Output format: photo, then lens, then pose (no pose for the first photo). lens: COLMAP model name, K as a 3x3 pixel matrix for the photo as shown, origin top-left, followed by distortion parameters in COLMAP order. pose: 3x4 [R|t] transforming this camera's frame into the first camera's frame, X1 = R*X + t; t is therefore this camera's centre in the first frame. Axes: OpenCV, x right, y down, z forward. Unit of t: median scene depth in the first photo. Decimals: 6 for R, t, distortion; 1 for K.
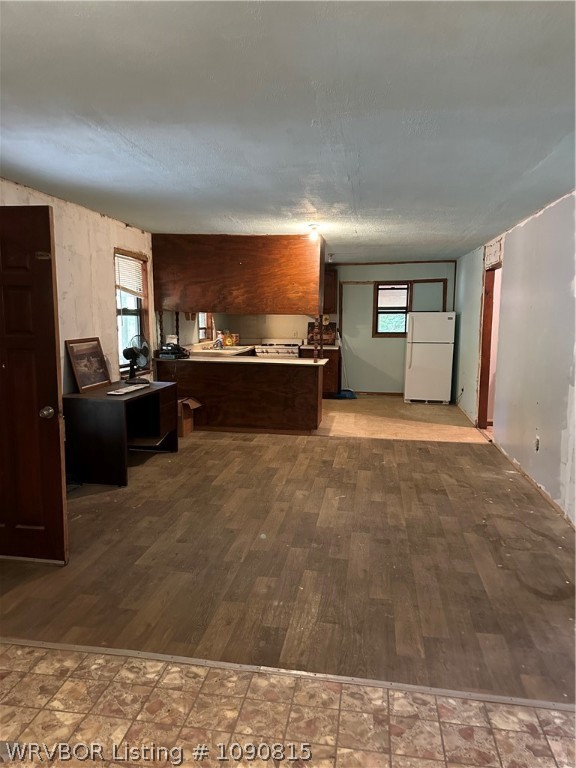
lens RADIAL K [[534.6, 0, 280.1], [0, 534.6, 387.8], [0, 0, 1]] dist [0.054254, -0.064644]
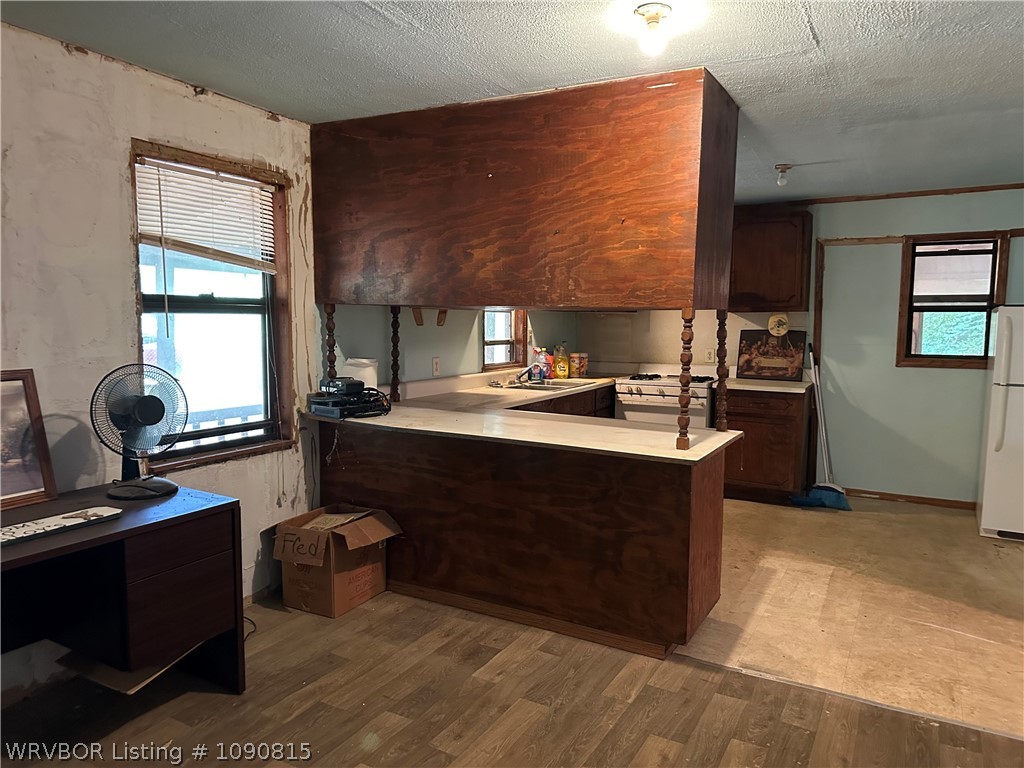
lens RADIAL K [[712.8, 0, 510.0], [0, 712.8, 385.6], [0, 0, 1]] dist [0.054254, -0.064644]
pose [[0.940459, 0.031022, -0.338490, 0.099649], [-0.045833, 0.998306, -0.035849, -0.056517], [0.336804, 0.049229, 0.940287, 0.459833]]
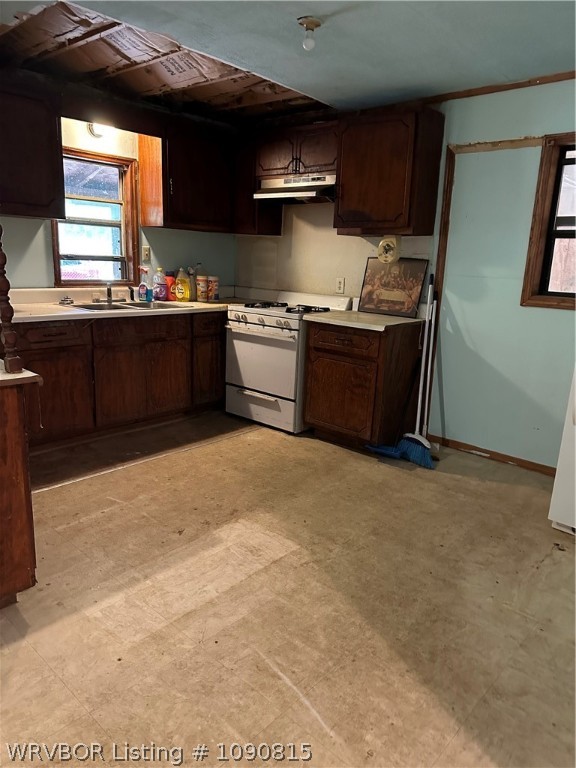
lens RADIAL K [[534.6, 0, 270.0], [0, 534.6, 389.0], [0, 0, 1]] dist [0.054254, -0.064644]
pose [[0.837522, 0.158608, -0.522876, 0.295336], [-0.110879, 0.986367, 0.121601, -0.083568], [0.535034, -0.043867, 0.843691, 0.789384]]
